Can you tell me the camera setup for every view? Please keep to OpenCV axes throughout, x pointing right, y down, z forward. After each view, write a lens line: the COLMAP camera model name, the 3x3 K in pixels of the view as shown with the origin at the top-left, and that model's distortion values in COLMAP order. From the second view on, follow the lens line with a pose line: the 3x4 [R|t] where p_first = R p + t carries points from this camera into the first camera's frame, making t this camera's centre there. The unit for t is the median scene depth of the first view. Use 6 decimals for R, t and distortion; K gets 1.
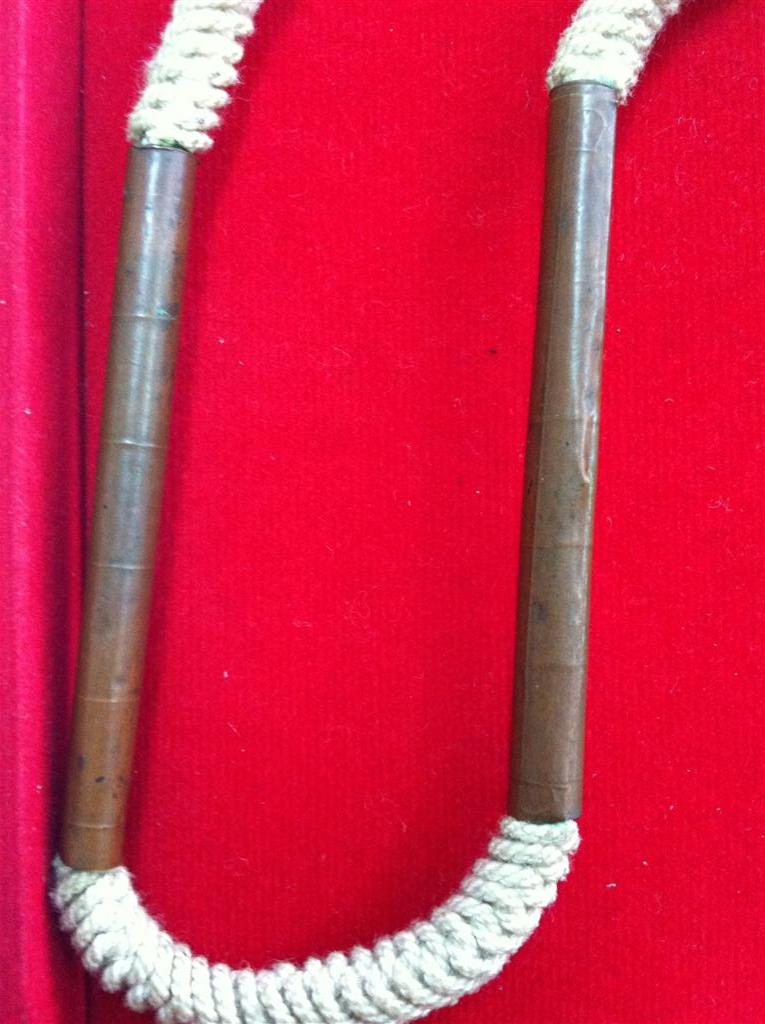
lens RADIAL K [[873.6, 0, 380.0], [0, 873.6, 514.4], [0, 0, 1]] dist [0.042118, -0.118711]
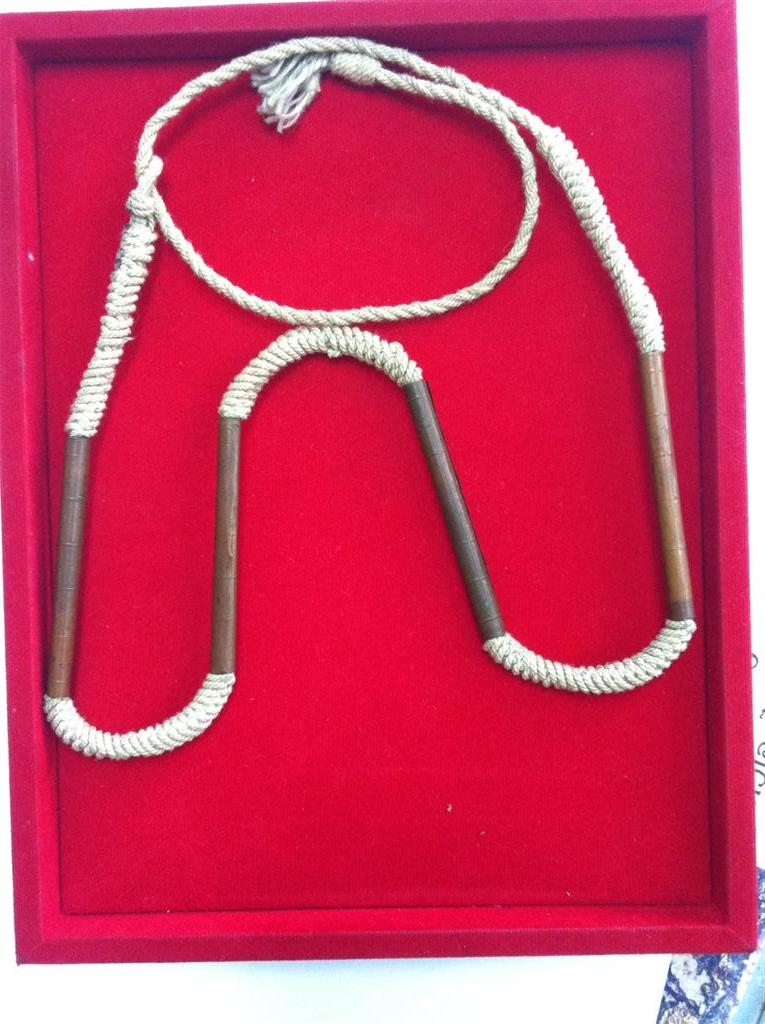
lens RADIAL K [[873.6, 0, 373.8], [0, 873.6, 510.3], [0, 0, 1]] dist [0.042118, -0.118711]
pose [[0.998606, -0.019935, 0.048867, 0.541243], [0.019213, 0.999700, 0.015192, -0.208915], [-0.049155, -0.014232, 0.998690, -1.804005]]
